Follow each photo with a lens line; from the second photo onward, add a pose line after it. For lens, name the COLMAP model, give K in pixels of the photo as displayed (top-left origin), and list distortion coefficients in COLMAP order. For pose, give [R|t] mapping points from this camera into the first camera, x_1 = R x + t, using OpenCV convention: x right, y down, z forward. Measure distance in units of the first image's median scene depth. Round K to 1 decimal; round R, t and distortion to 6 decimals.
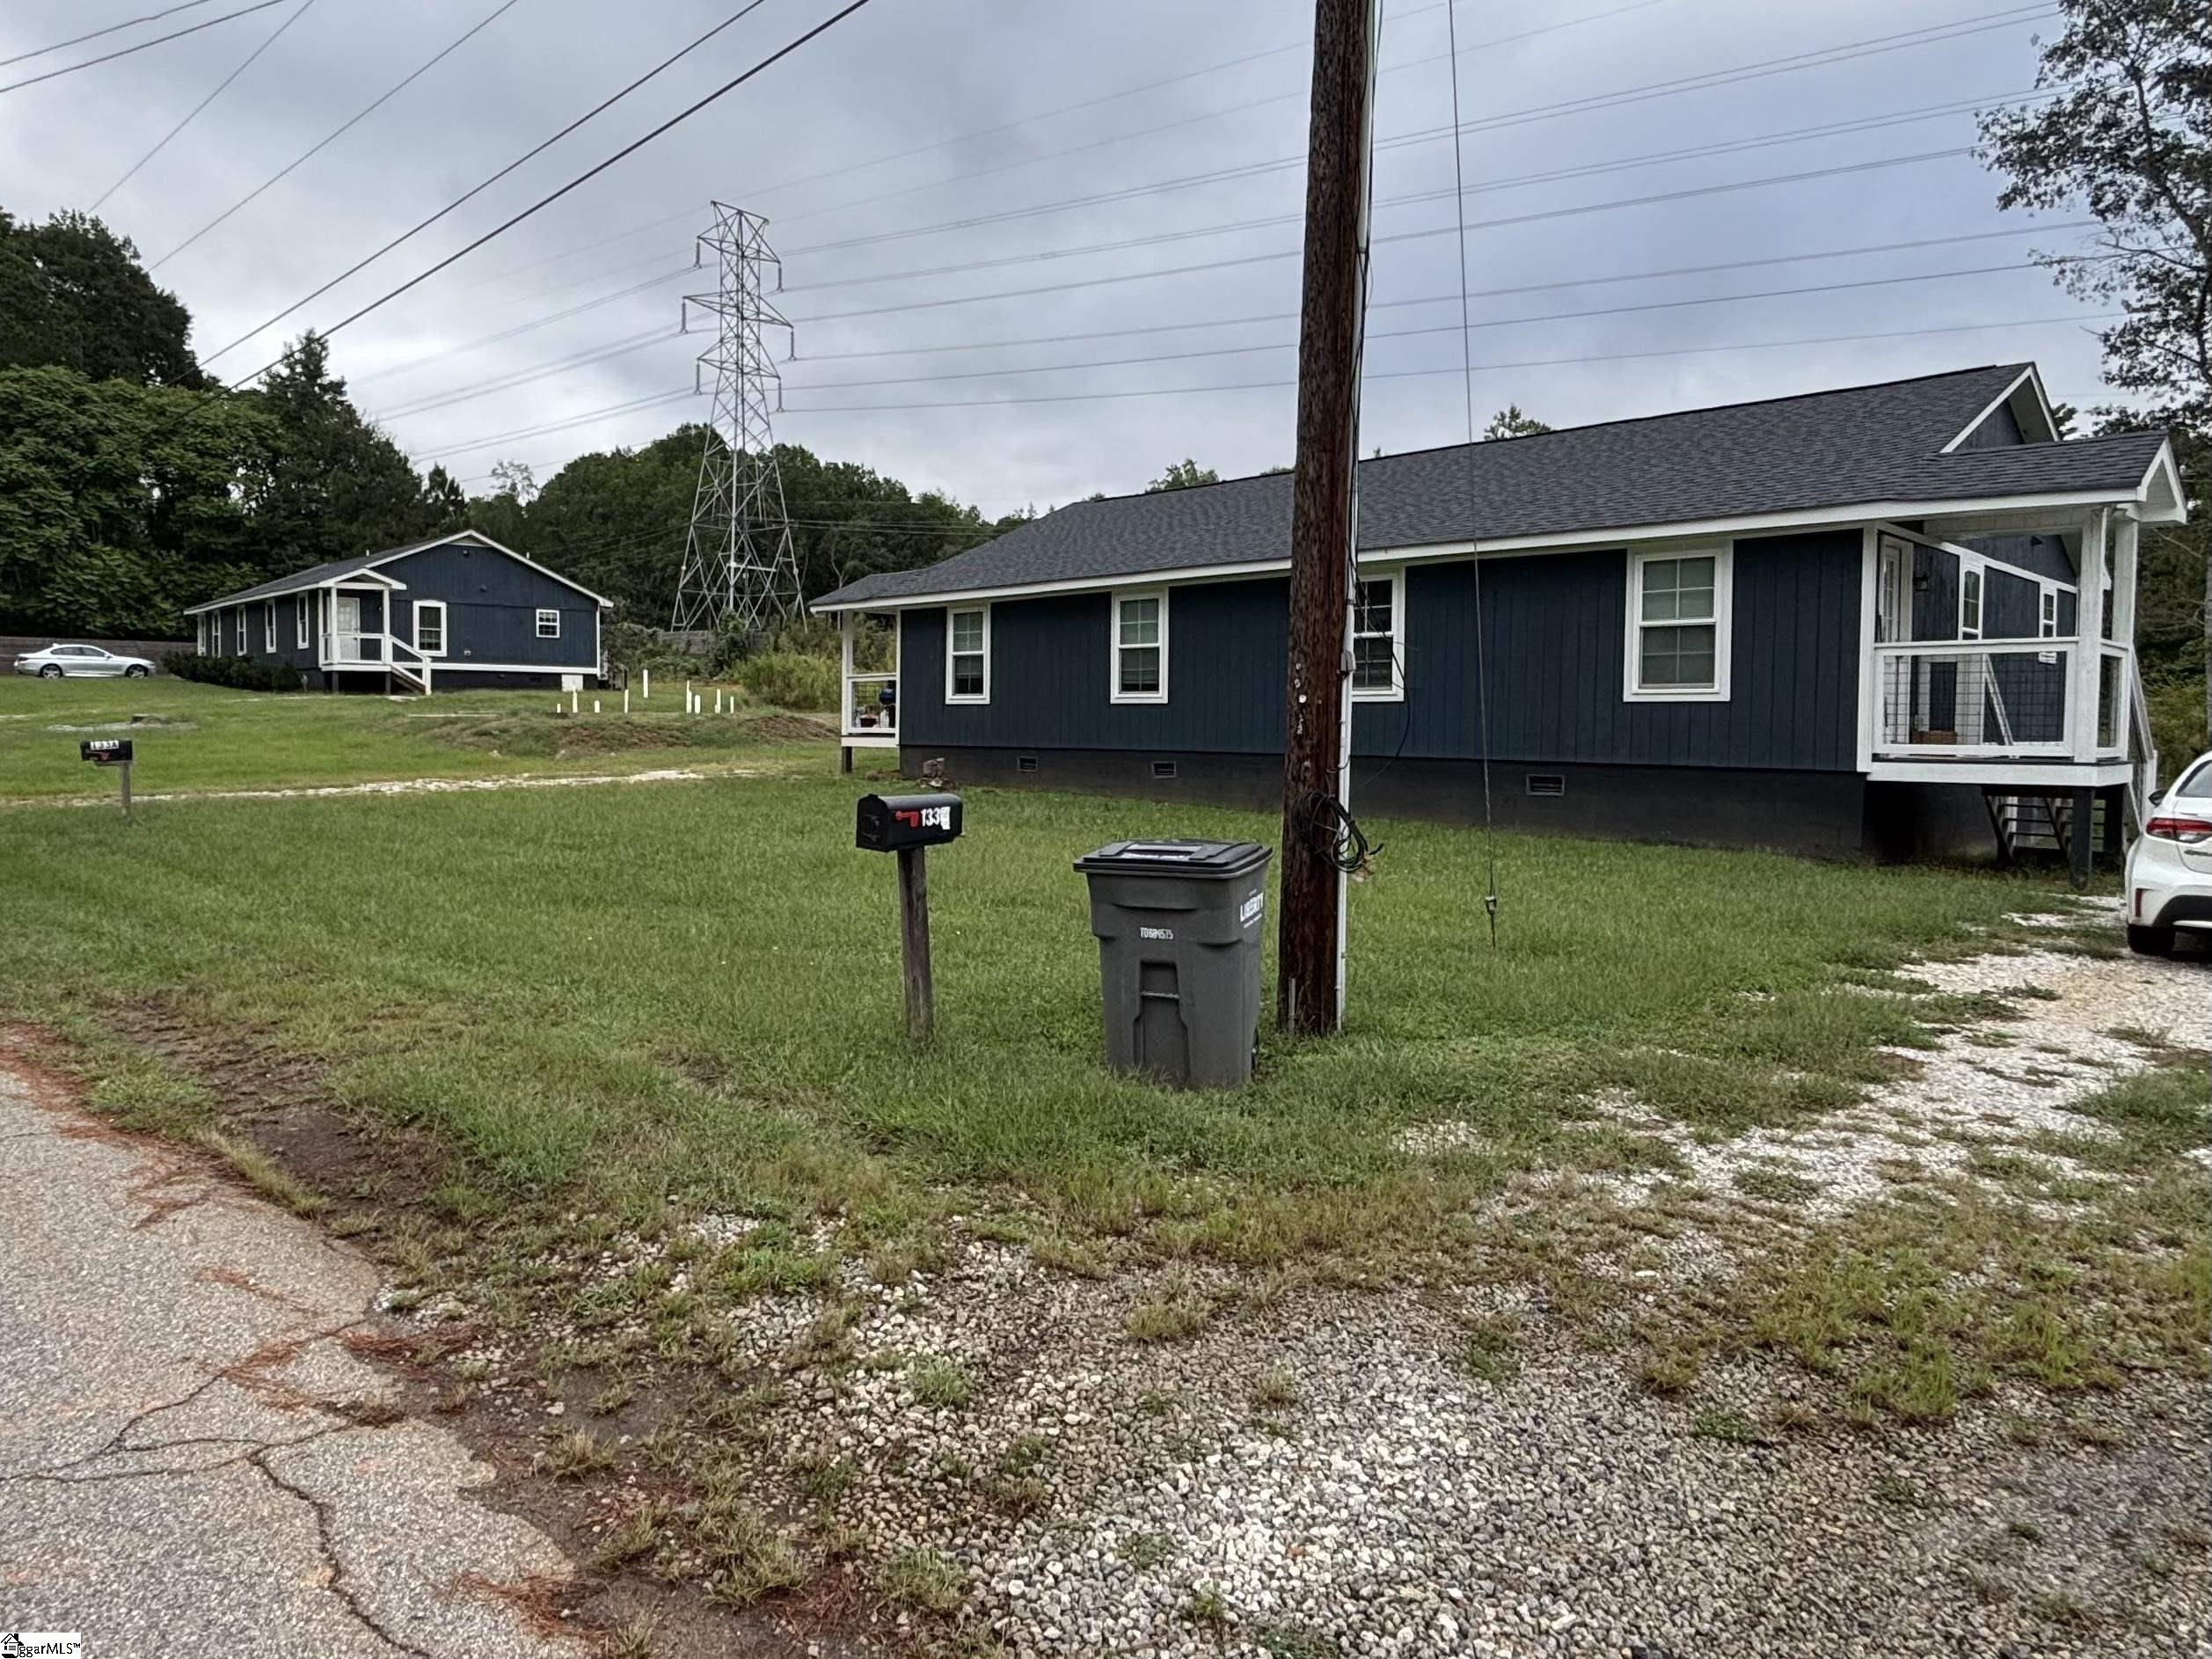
lens RADIAL K [[1525.6, 0, 1100.8], [0, 1525.6, 795.0], [0, 0, 1]] dist [-0.001408, -0.081071]
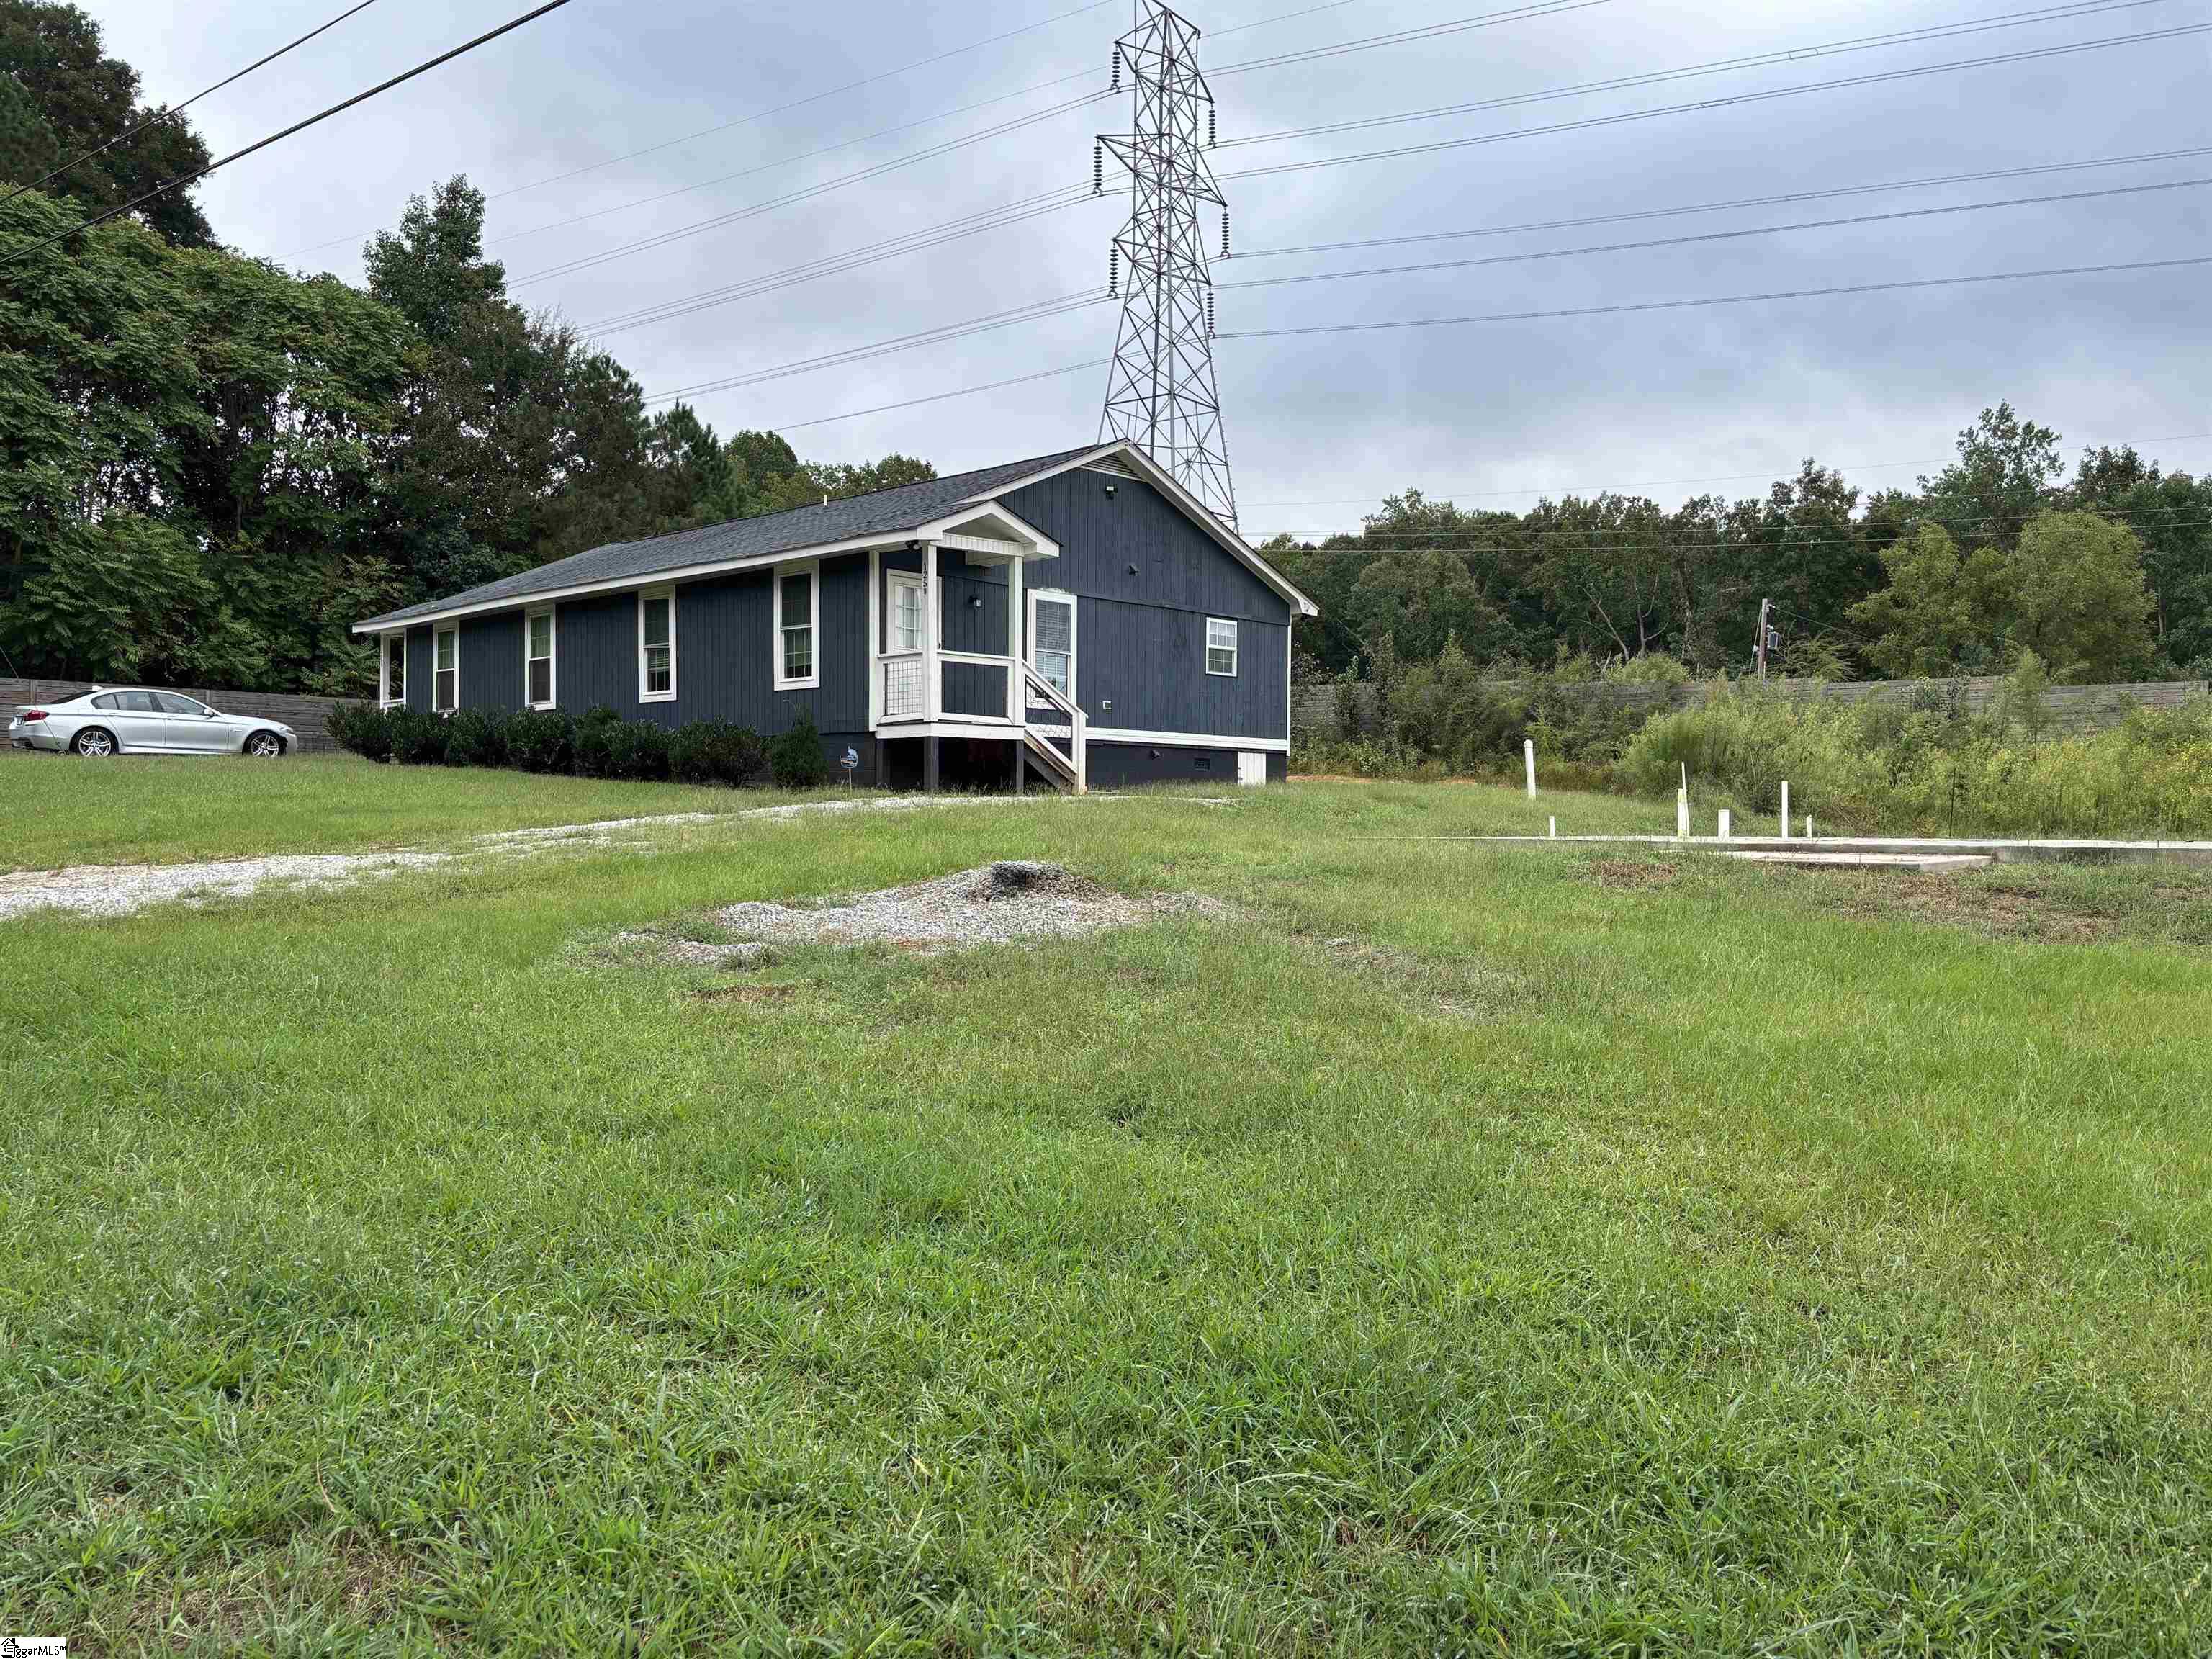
lens RADIAL K [[1686.7, 0, 1106.0], [0, 1686.7, 829.5], [0, 0, 1]] dist [-0.003406, 0.000754]
pose [[0.998359, -0.004176, 0.057116, -0.420759], [0.006431, 0.999205, -0.039353, -0.032545], [-0.056906, 0.039656, 0.997592, 0.457865]]
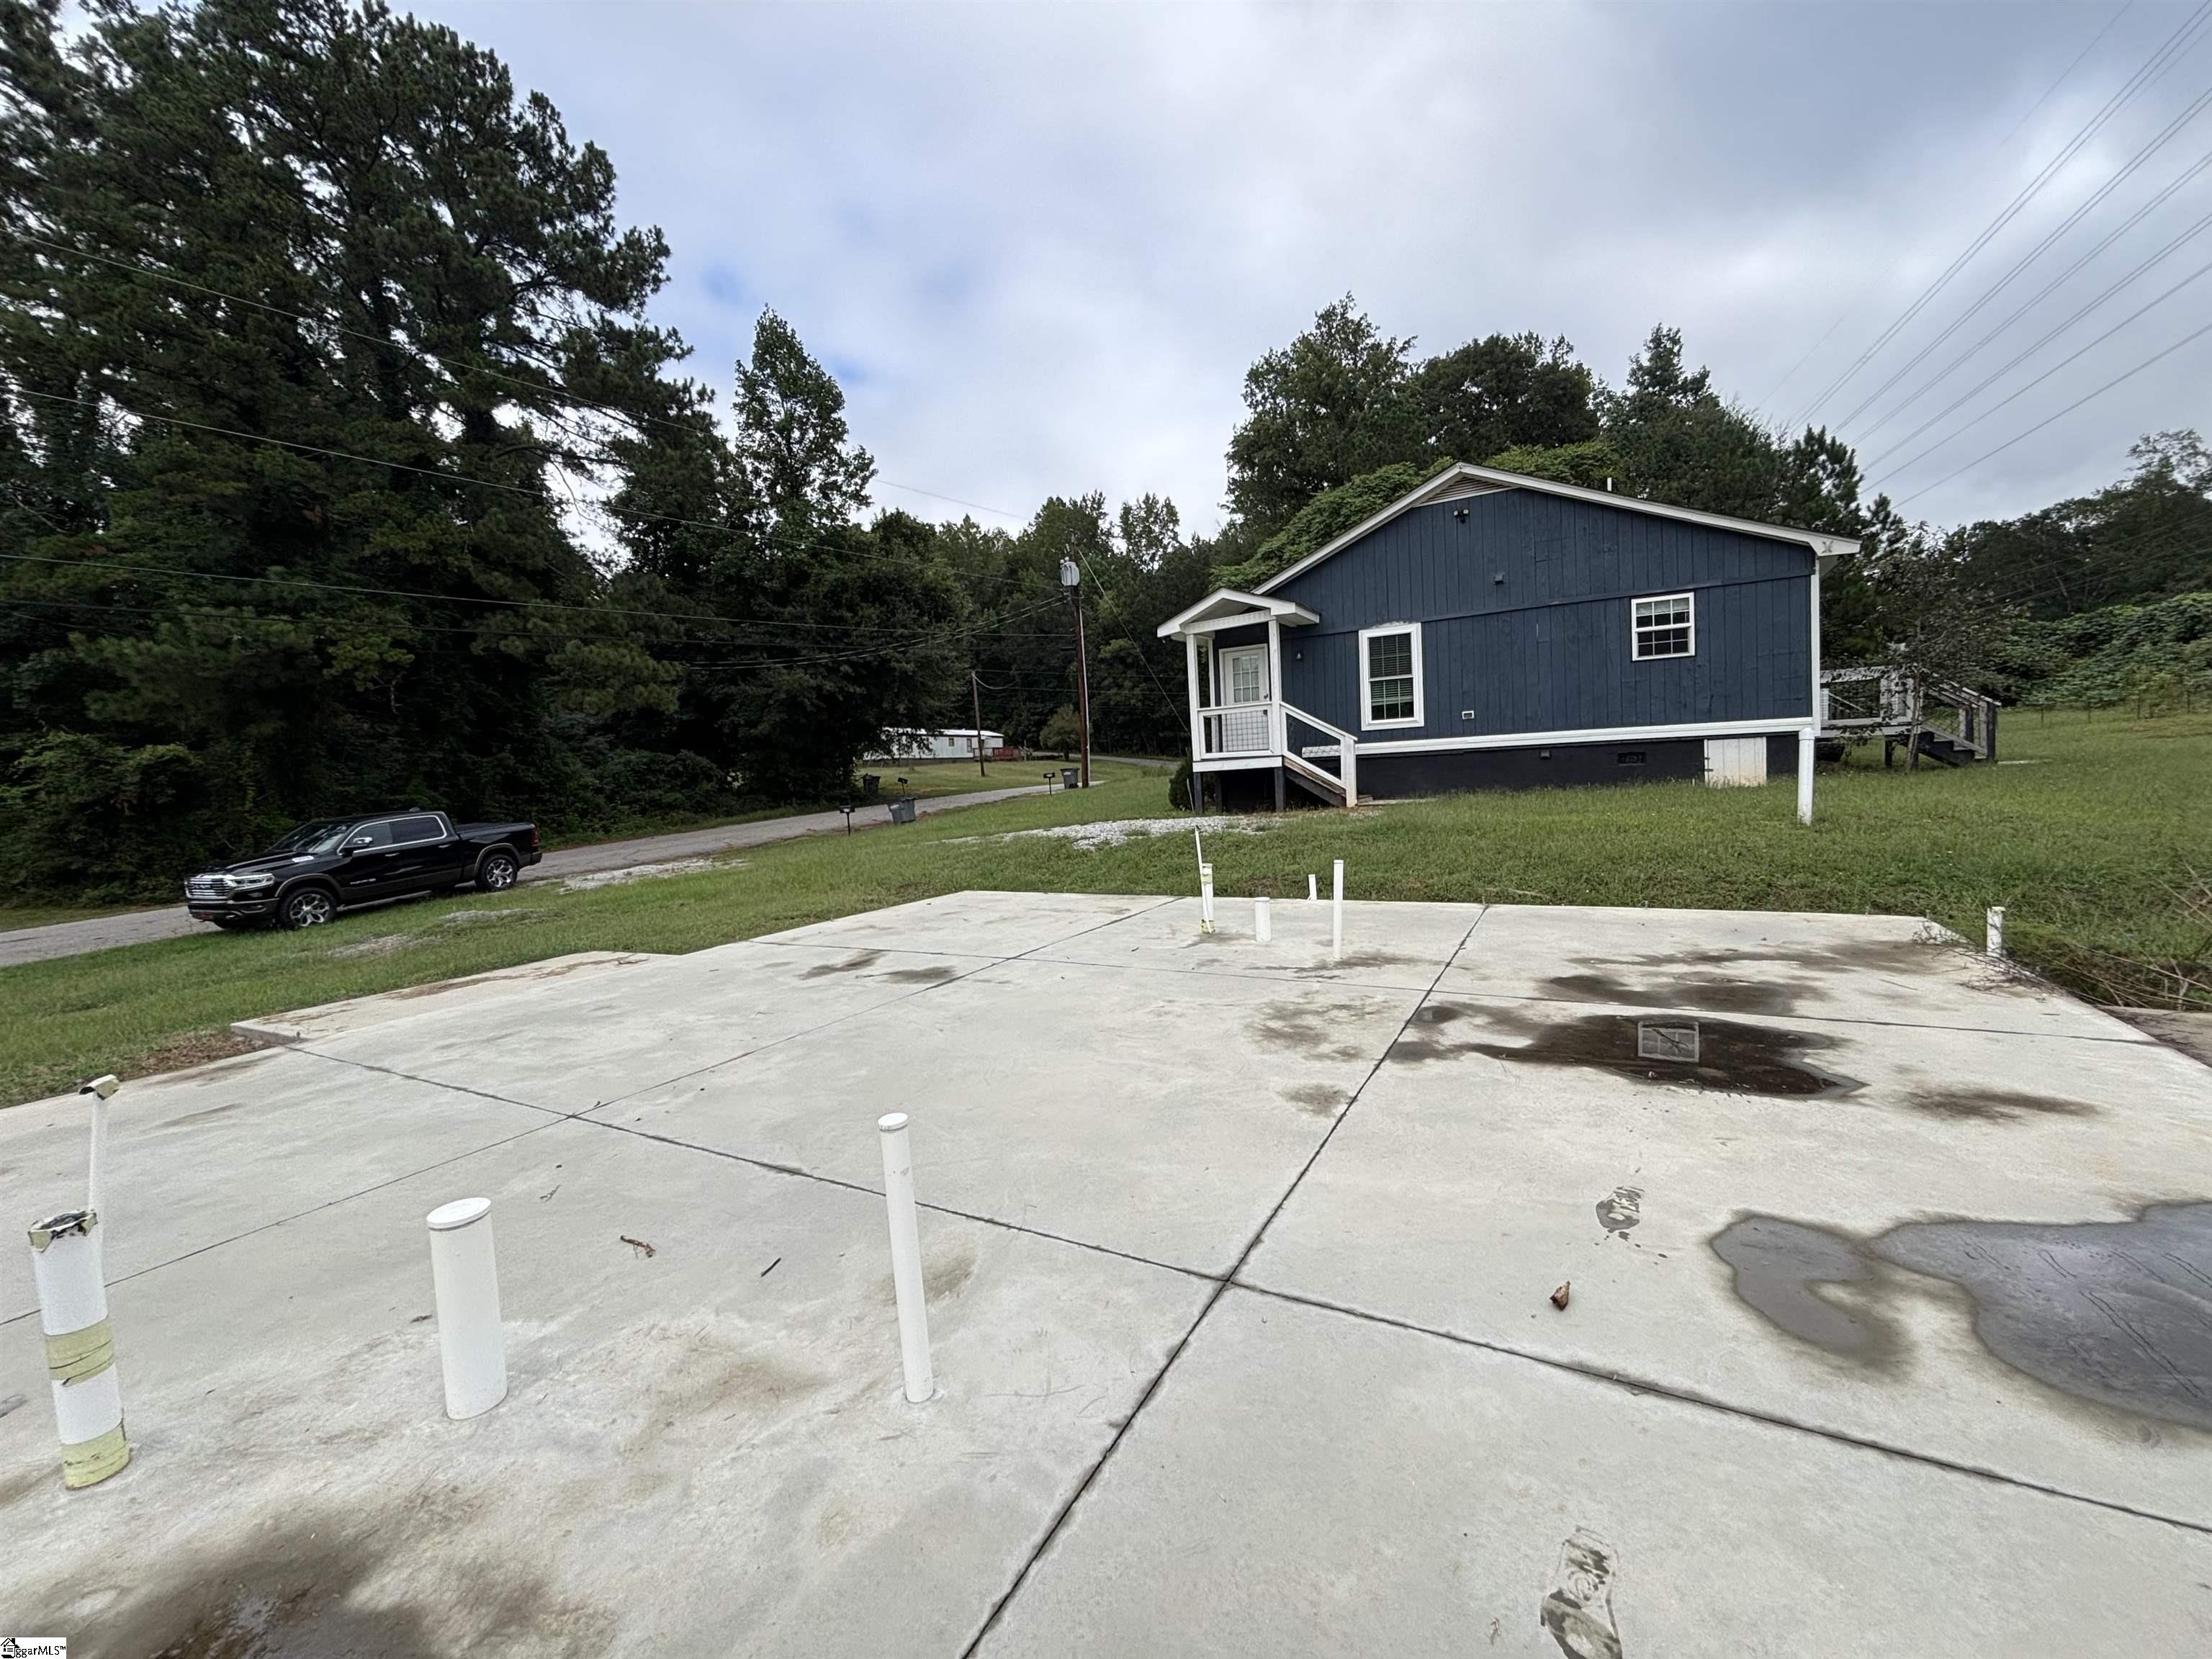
lens RADIAL K [[893.4, 0, 1103.2], [0, 893.4, 827.9], [0, 0, 1]] dist [-0.000784, 0.000568]
pose [[0.268278, 0.035488, -0.962688, -0.152529], [0.010026, 0.999164, 0.039626, -0.064983], [0.963289, -0.020283, 0.267698, 0.757578]]
